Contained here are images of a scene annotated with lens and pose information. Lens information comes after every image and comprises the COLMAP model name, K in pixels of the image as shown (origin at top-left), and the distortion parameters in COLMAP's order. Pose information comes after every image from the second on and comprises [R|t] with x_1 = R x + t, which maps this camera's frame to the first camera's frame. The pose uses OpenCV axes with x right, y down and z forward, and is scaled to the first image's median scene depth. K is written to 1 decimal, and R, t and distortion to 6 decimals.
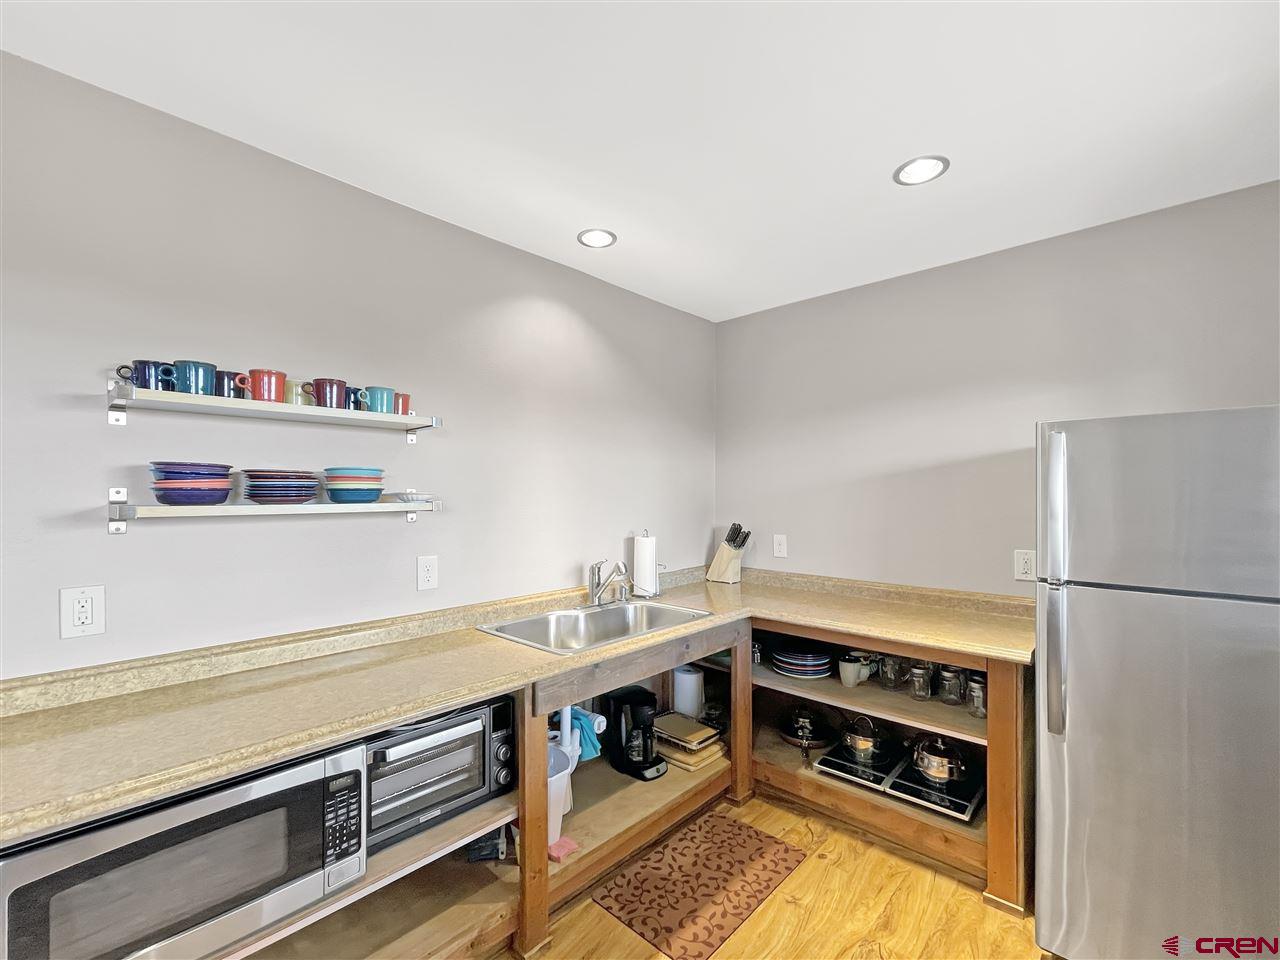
lens RADIAL K [[559.6, 0, 632.2], [0, 559.6, 488.1], [0, 0, 1]] dist [-0.000629, 0.000317]
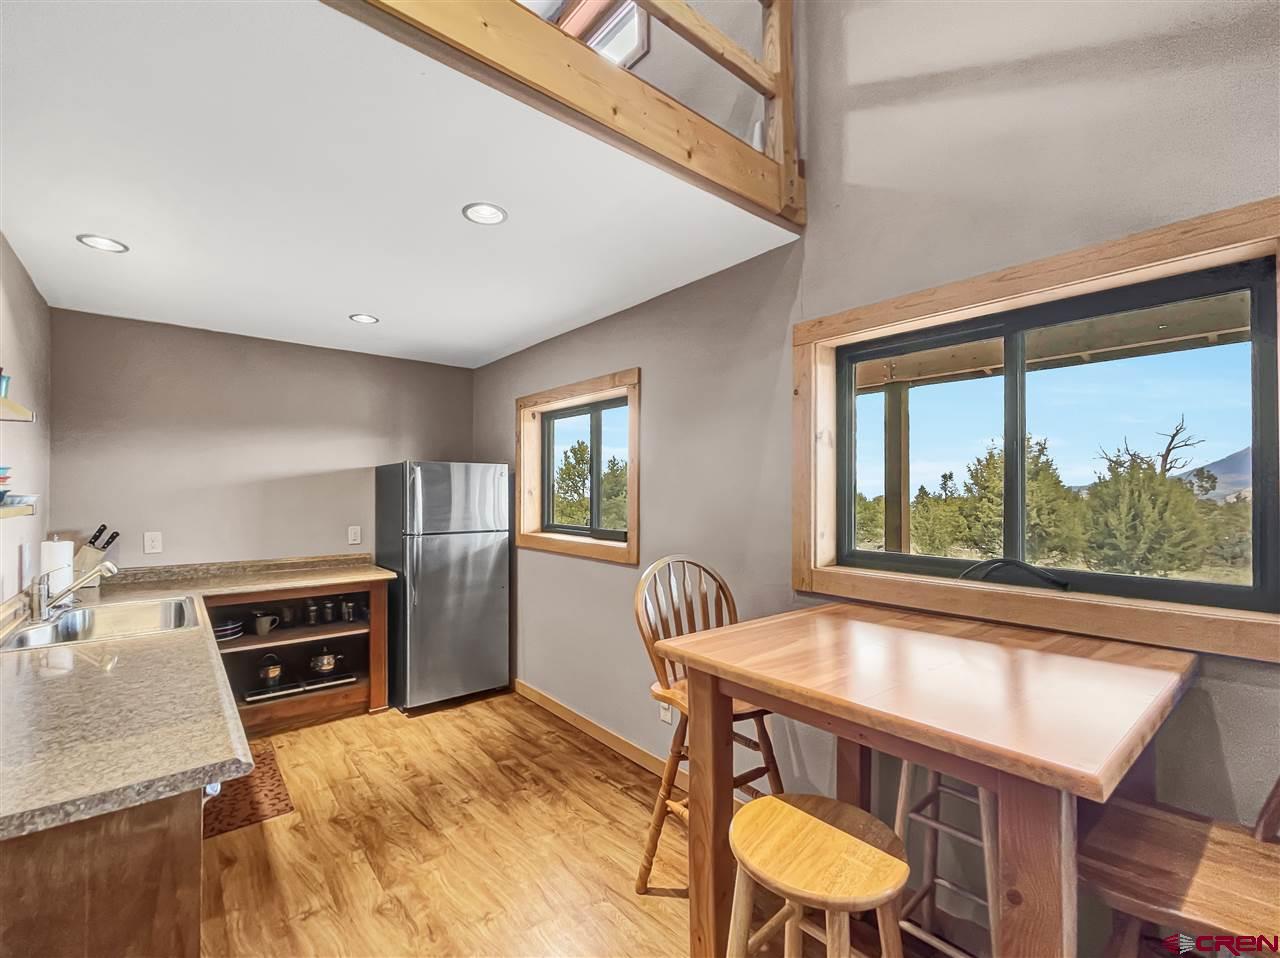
lens RADIAL K [[559.6, 0, 632.2], [0, 559.6, 487.1], [0, 0, 1]] dist [-0.000629, 0.000317]
pose [[0.125987, 0.006712, 0.992009, -0.967249], [-0.005020, 0.999969, -0.006128, -0.002870], [-0.992019, -0.004208, 0.126016, -0.071050]]
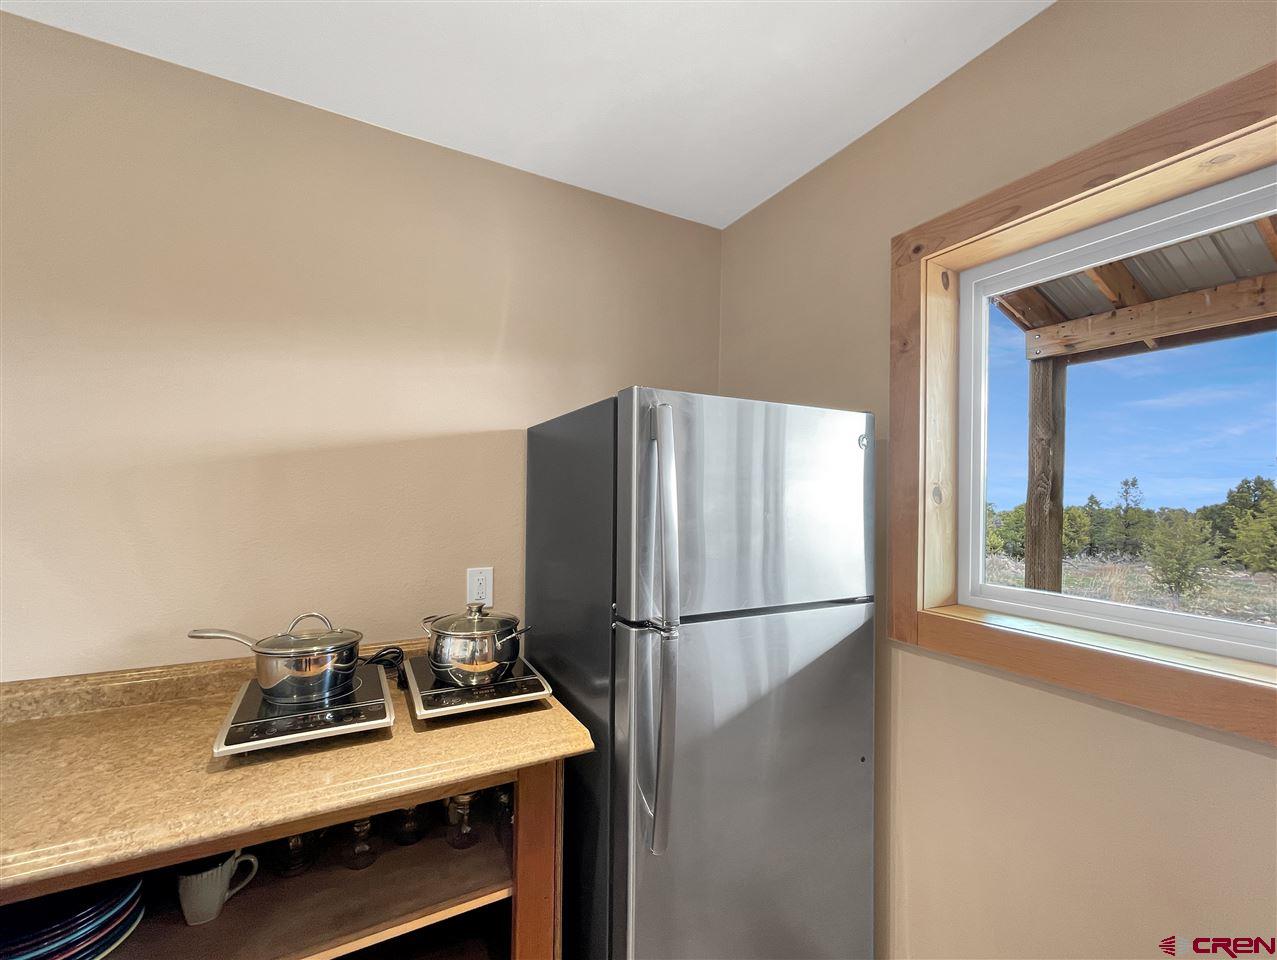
lens RADIAL K [[535.6, 0, 635.5], [0, 535.6, 492.5], [0, 0, 1]] dist [-0.001852, 0.000055]
pose [[0.323016, 0.003984, 0.946385, 0.109808], [-0.022228, 0.999747, 0.003378, 0.009995], [-0.946133, -0.022128, 0.323022, 0.626256]]
